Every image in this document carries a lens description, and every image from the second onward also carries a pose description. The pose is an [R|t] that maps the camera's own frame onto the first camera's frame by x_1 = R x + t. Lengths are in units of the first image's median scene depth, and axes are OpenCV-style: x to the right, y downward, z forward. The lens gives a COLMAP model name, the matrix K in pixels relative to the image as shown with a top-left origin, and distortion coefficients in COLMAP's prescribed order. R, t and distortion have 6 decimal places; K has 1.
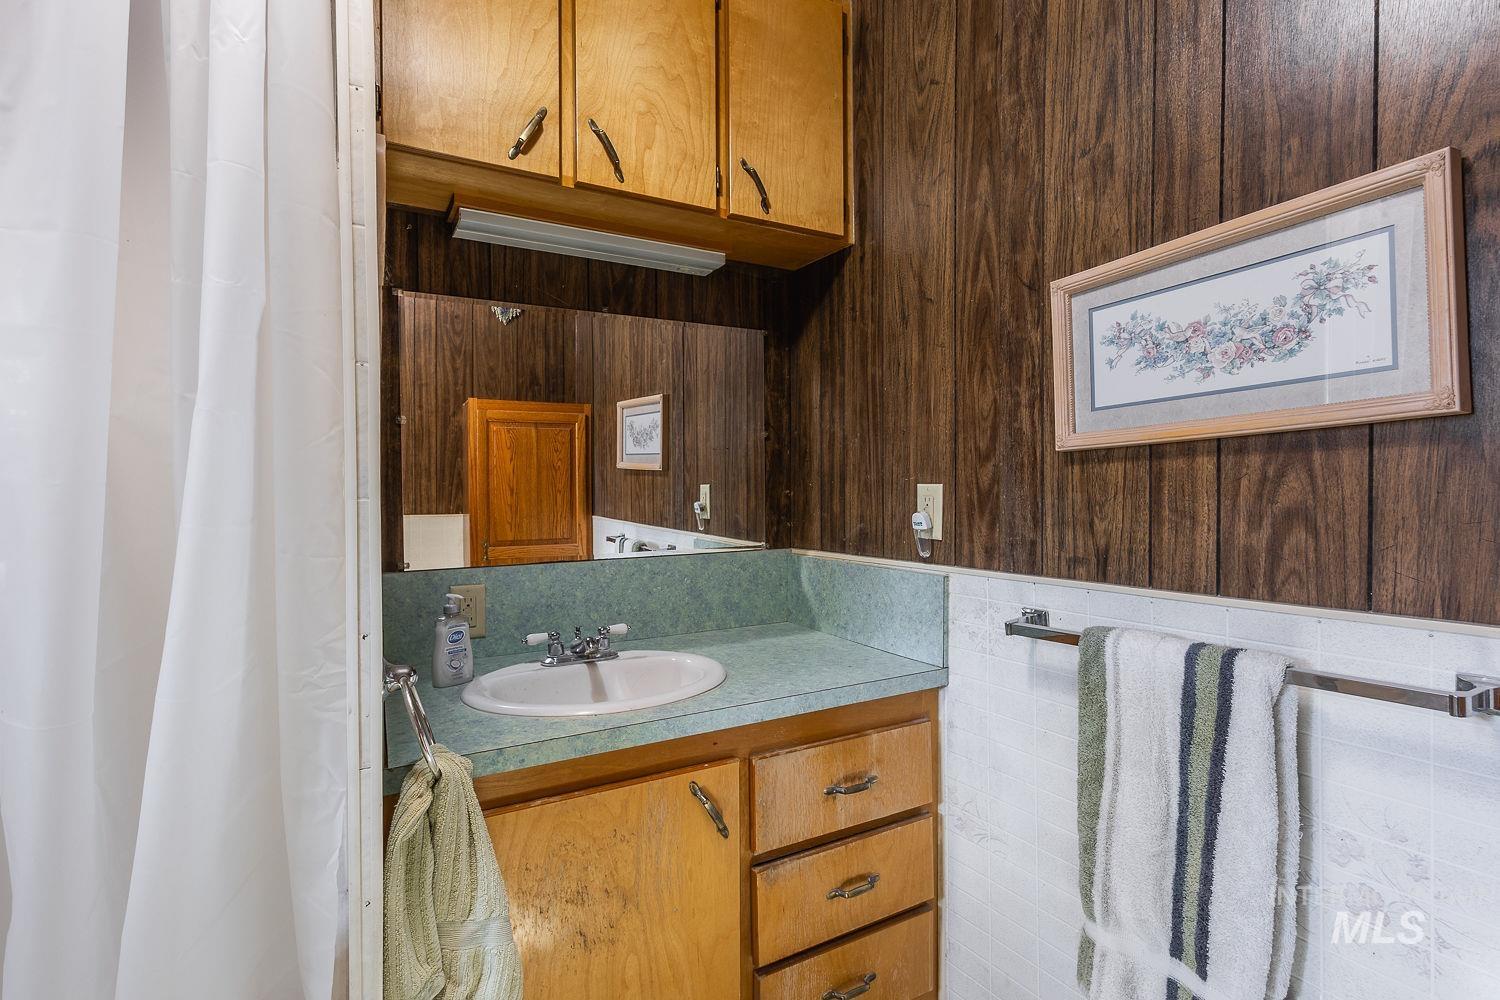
lens RADIAL K [[697.1, 0, 747.1], [0, 697.1, 500.1], [0, 0, 1]] dist [0.006013, -0.000145]
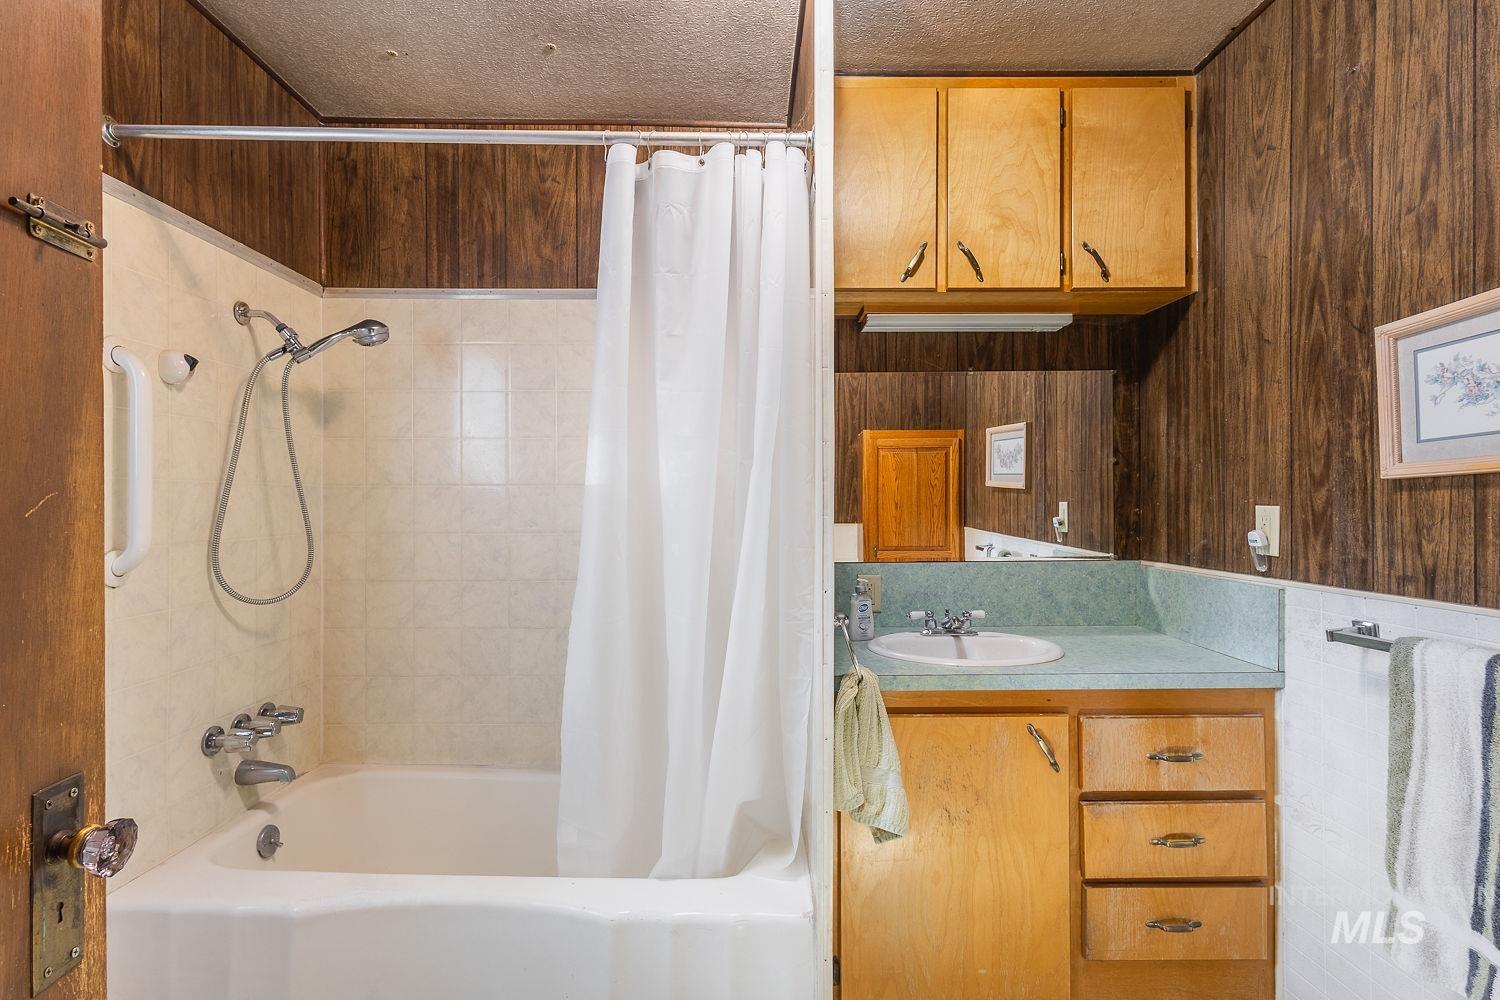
lens RADIAL K [[697.1, 0, 747.1], [0, 697.1, 500.1], [0, 0, 1]] dist [0.006013, -0.000145]
pose [[0.863099, 0.002269, -0.505029, 0.115949], [-0.009586, 0.999883, -0.011890, -0.011605], [0.504943, 0.015103, 0.863020, -0.404624]]
